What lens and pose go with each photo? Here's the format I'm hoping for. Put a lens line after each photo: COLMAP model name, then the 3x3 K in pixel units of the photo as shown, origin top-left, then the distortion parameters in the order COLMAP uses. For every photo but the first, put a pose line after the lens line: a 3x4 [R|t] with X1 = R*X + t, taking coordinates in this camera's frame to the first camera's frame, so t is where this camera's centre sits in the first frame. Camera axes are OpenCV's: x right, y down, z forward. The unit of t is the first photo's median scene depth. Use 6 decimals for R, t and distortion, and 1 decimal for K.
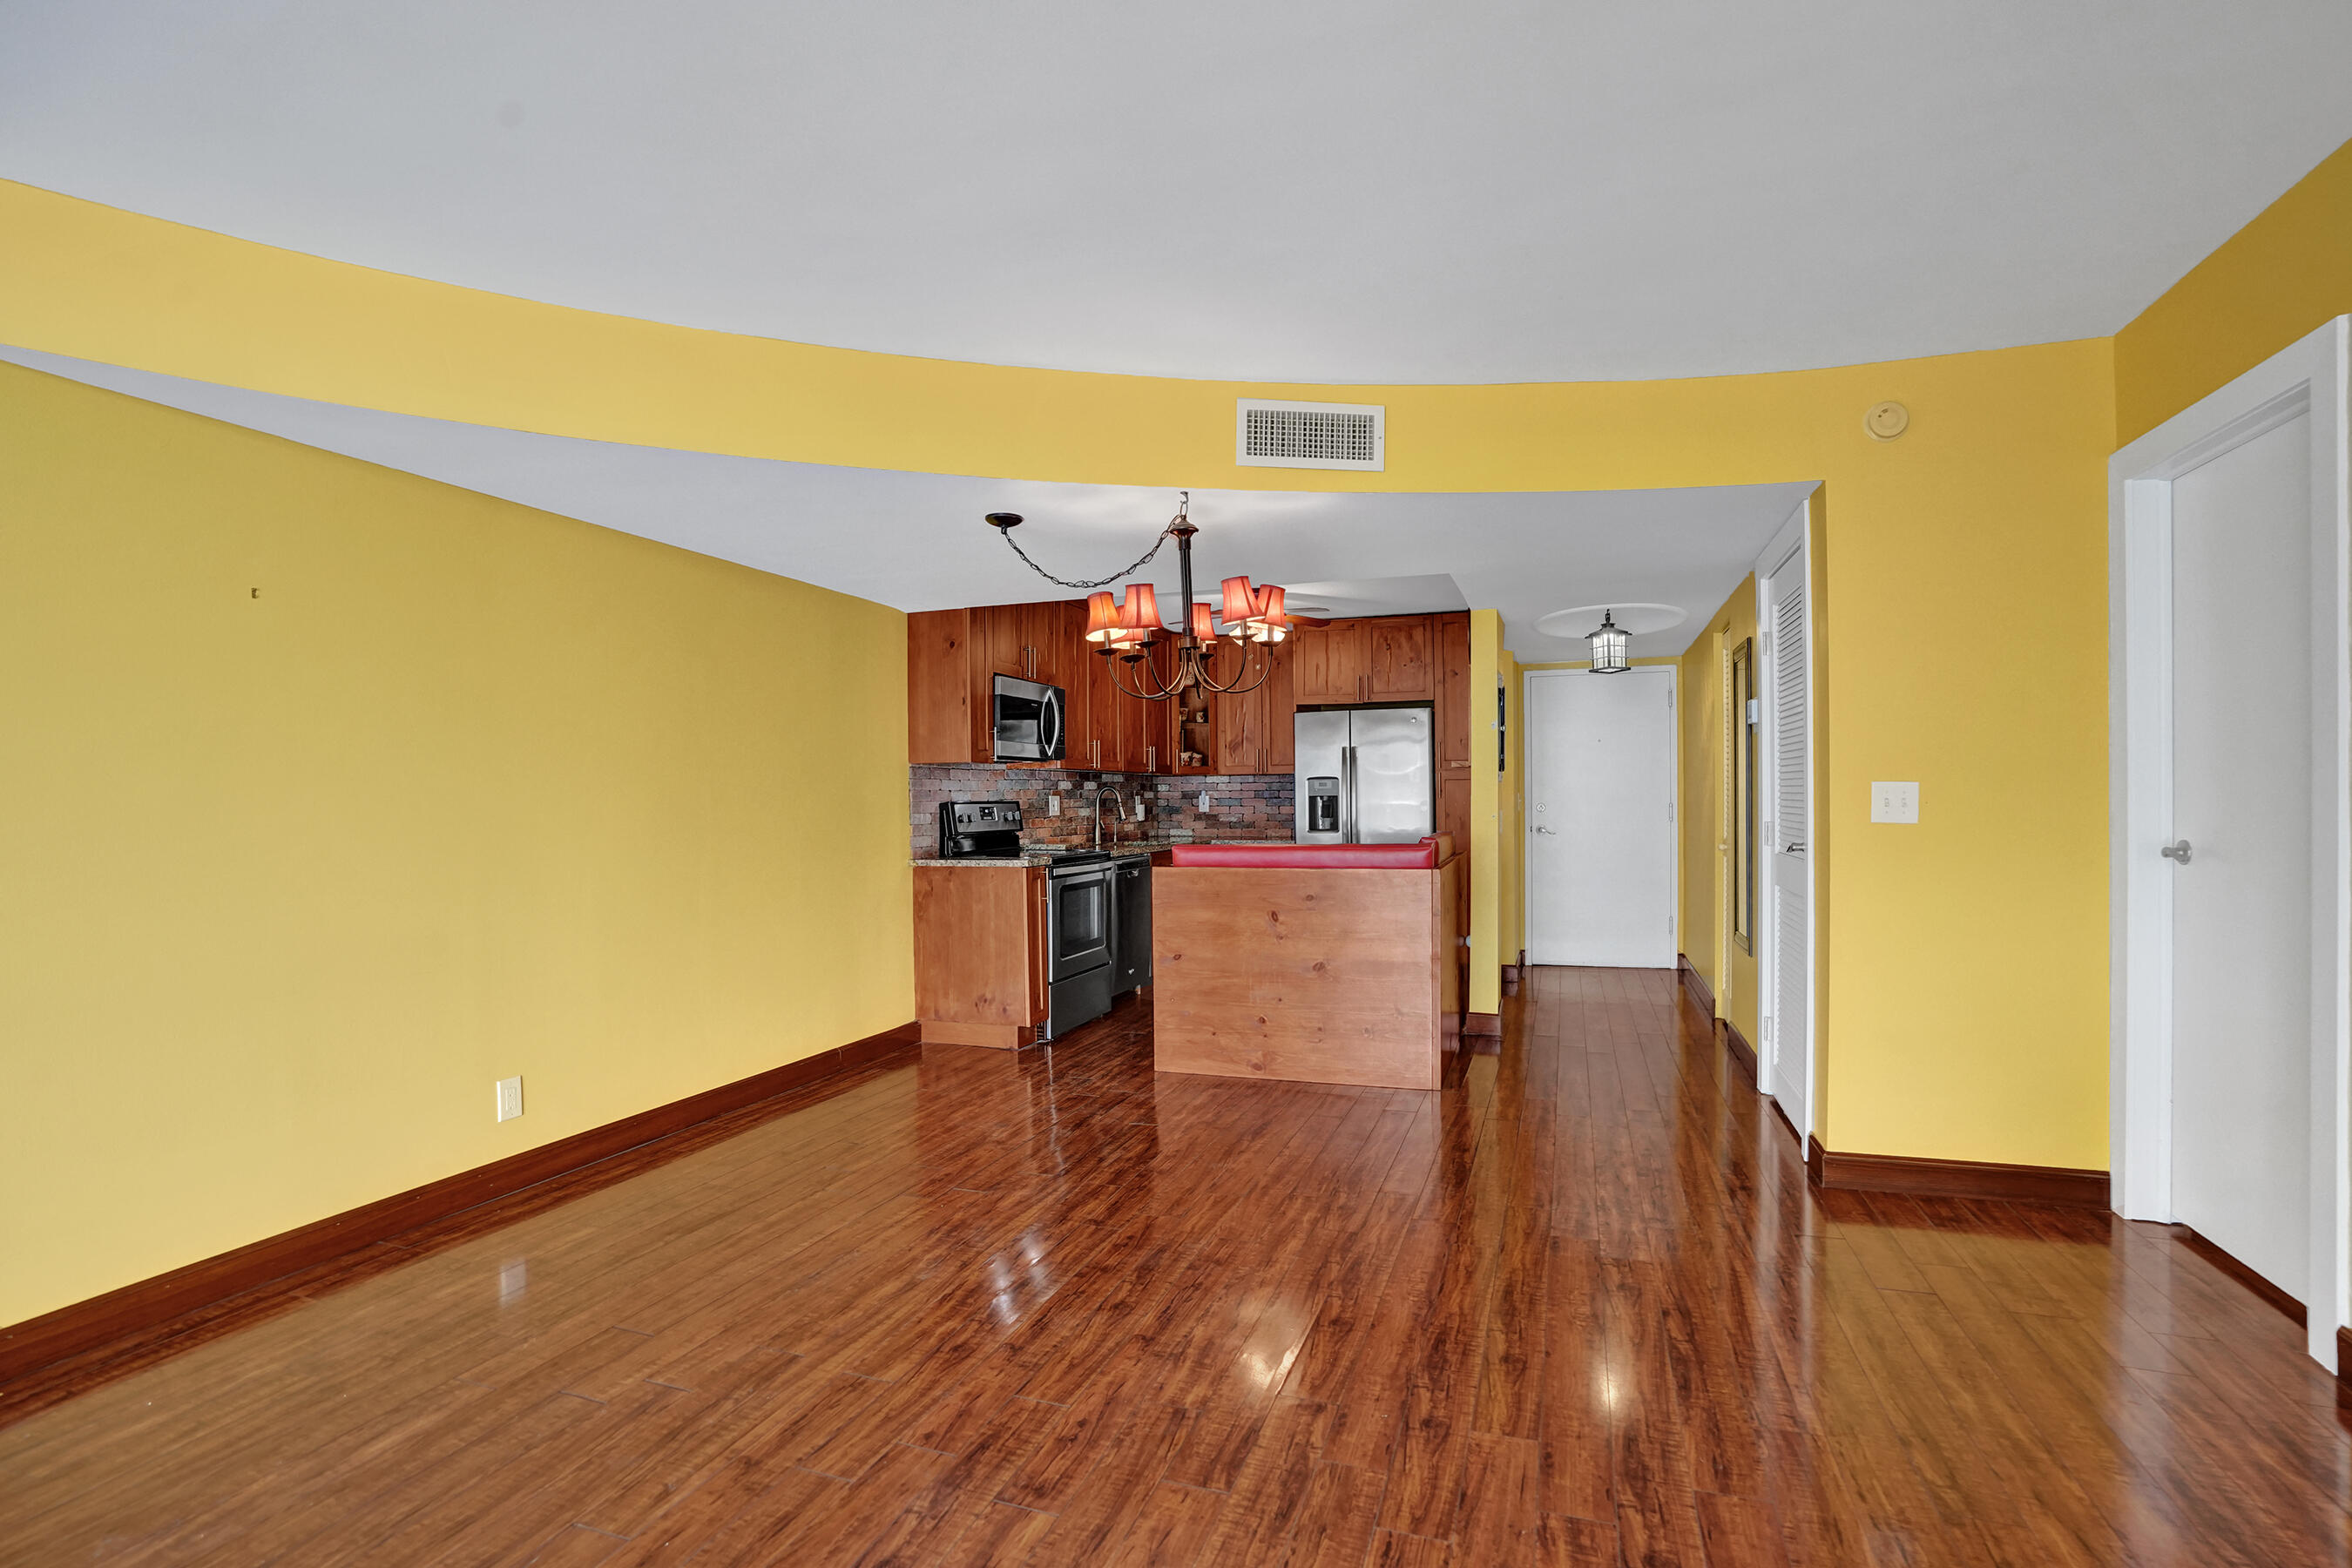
lens RADIAL K [[1098.3, 0, 1179.4], [0, 1098.3, 807.8], [0, 0, 1]] dist [-0.076610, 0.034718]
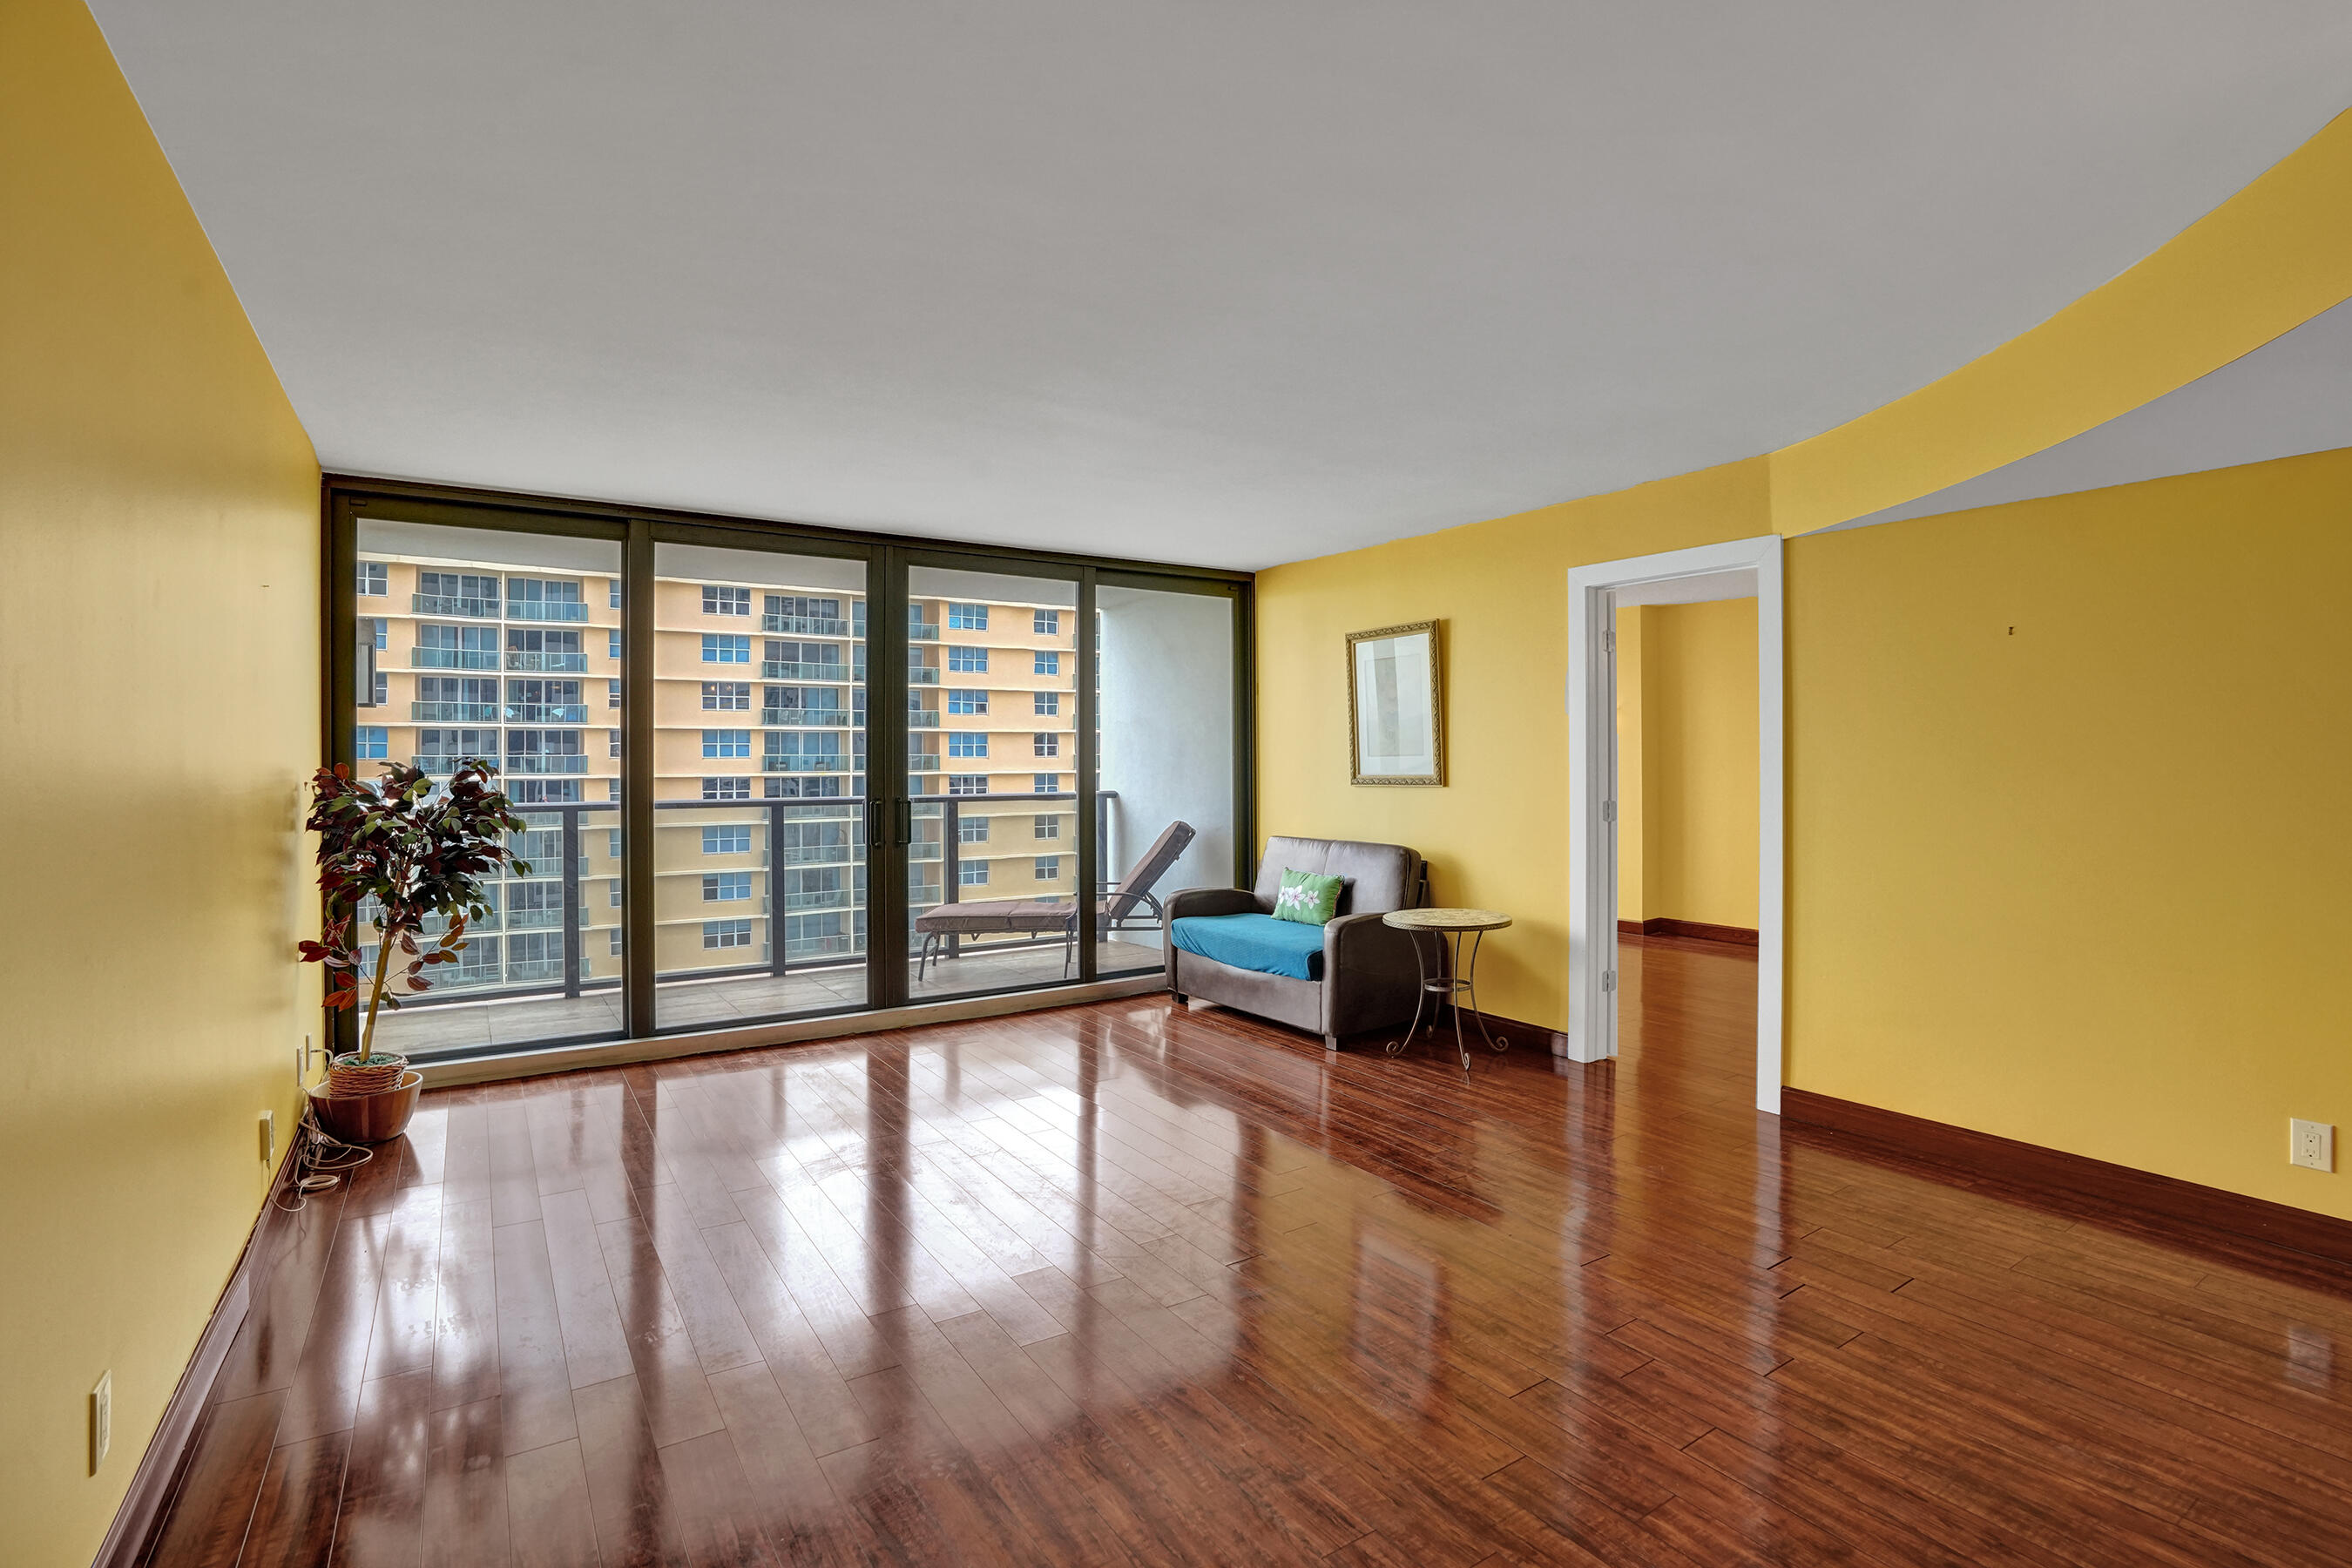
lens RADIAL K [[1103.7, 0, 1193.6], [0, 1103.7, 769.0], [0, 0, 1]] dist [-0.075696, 0.029319]
pose [[-0.598176, 0.016824, -0.801188, 0.351887], [0.003715, 0.999827, 0.018221, -0.030560], [0.801356, 0.007923, -0.598135, 0.463627]]
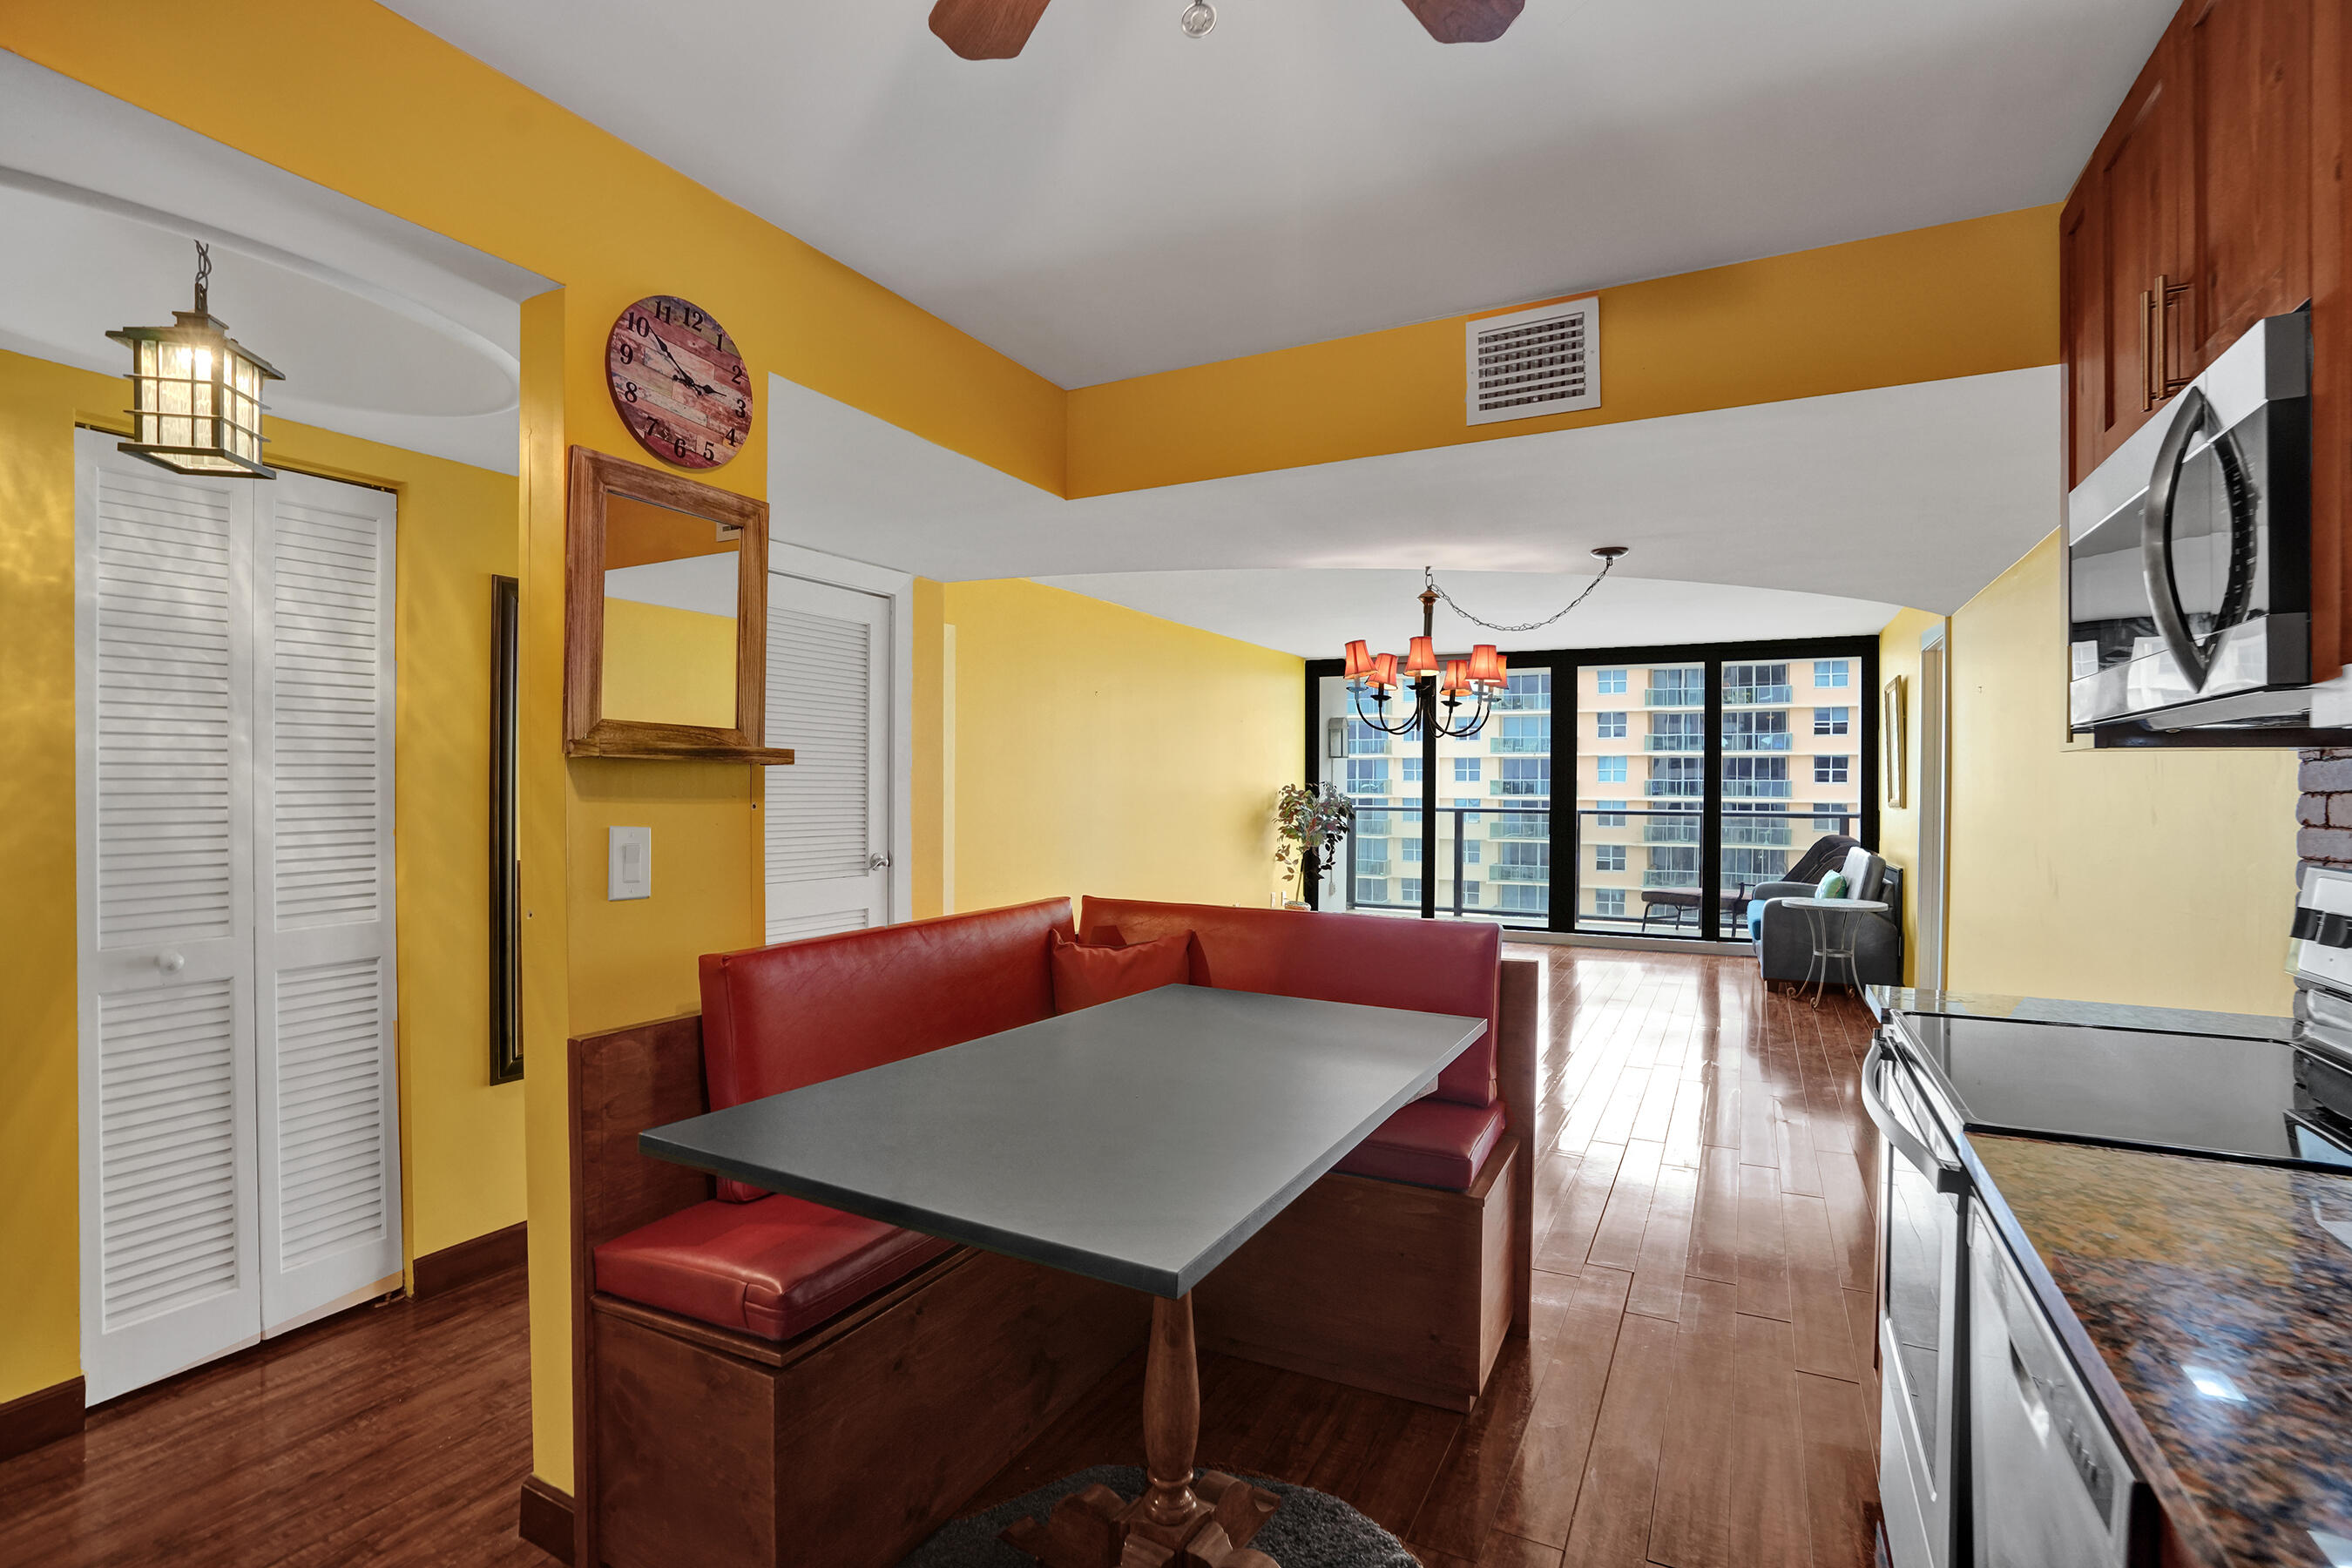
lens RADIAL K [[1079.3, 0, 1181.3], [0, 1079.3, 788.9], [0, 0, 1]] dist [-0.066076, 0.025170]
pose [[-0.989006, 0.003050, 0.147841, 0.056100], [0.004399, 0.999952, 0.008803, -0.032320], [-0.147807, 0.009357, -0.988972, 1.334090]]
